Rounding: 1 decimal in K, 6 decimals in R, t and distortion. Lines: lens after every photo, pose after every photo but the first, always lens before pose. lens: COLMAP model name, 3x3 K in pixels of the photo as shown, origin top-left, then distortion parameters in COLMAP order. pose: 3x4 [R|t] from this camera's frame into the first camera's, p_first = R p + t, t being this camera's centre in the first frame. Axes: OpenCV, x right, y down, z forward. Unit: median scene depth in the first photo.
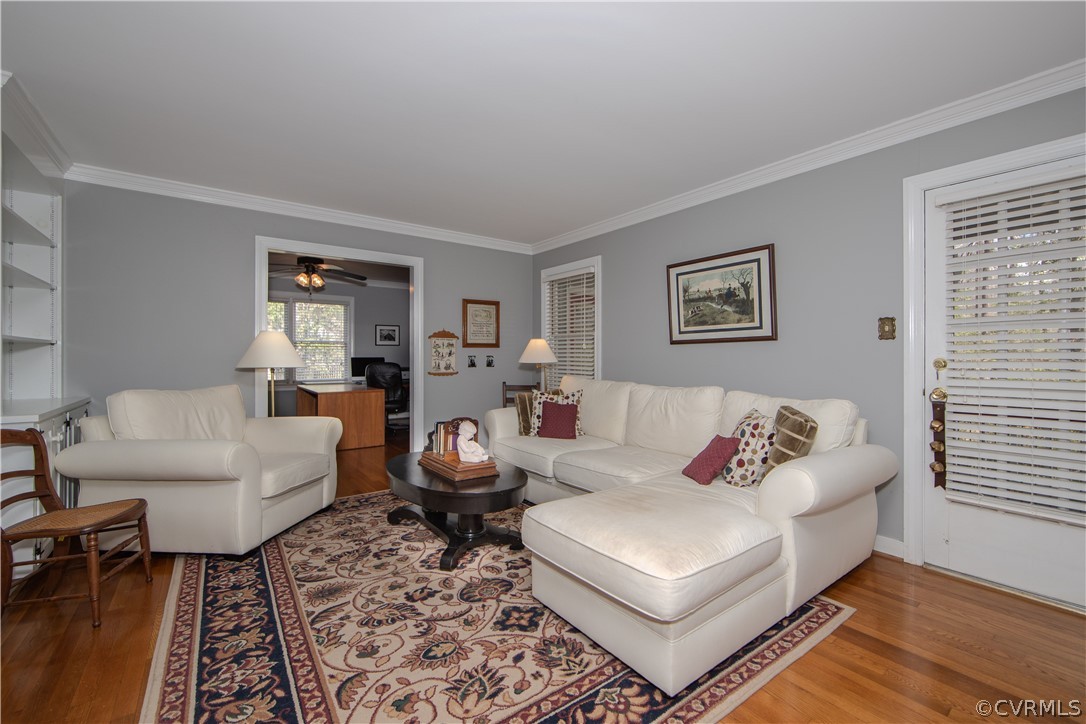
lens RADIAL K [[441.8, 0, 544.3], [0, 441.8, 357.8], [0, 0, 1]] dist [0.000793, -0.000018]
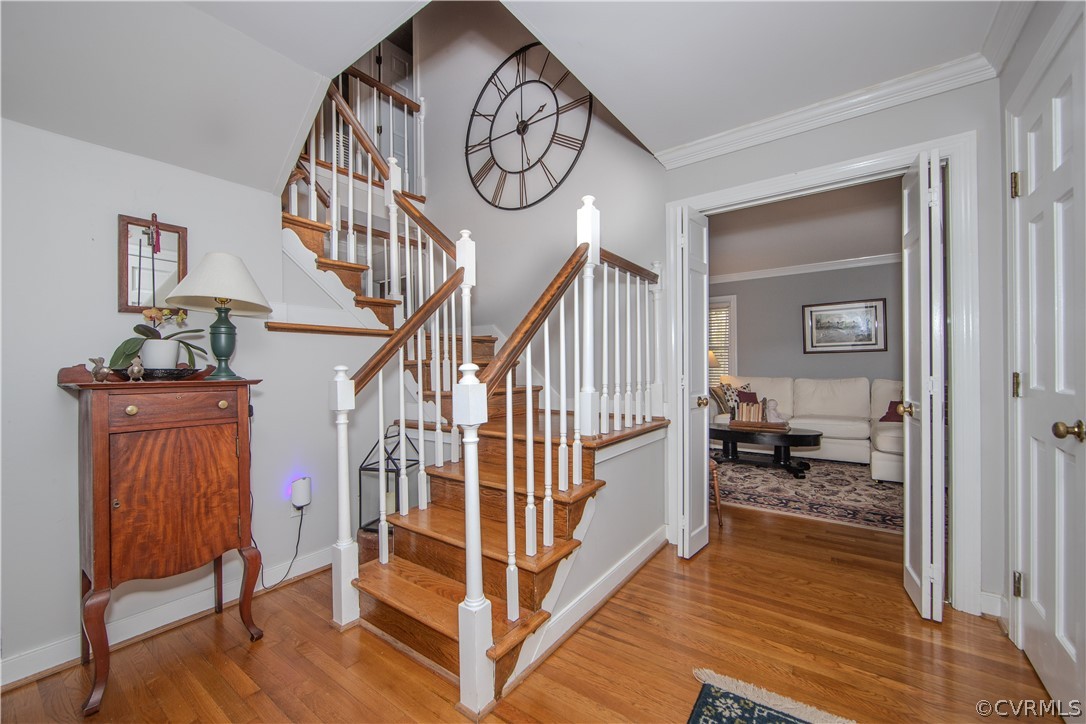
lens RADIAL K [[441.8, 0, 532.6], [0, 441.8, 368.4], [0, 0, 1]] dist [0.000793, -0.000018]
pose [[0.952079, -0.000816, 0.305851, -1.686601], [0.003149, 0.999970, -0.007136, 0.045117], [-0.305836, 0.007758, 0.952053, -0.336499]]
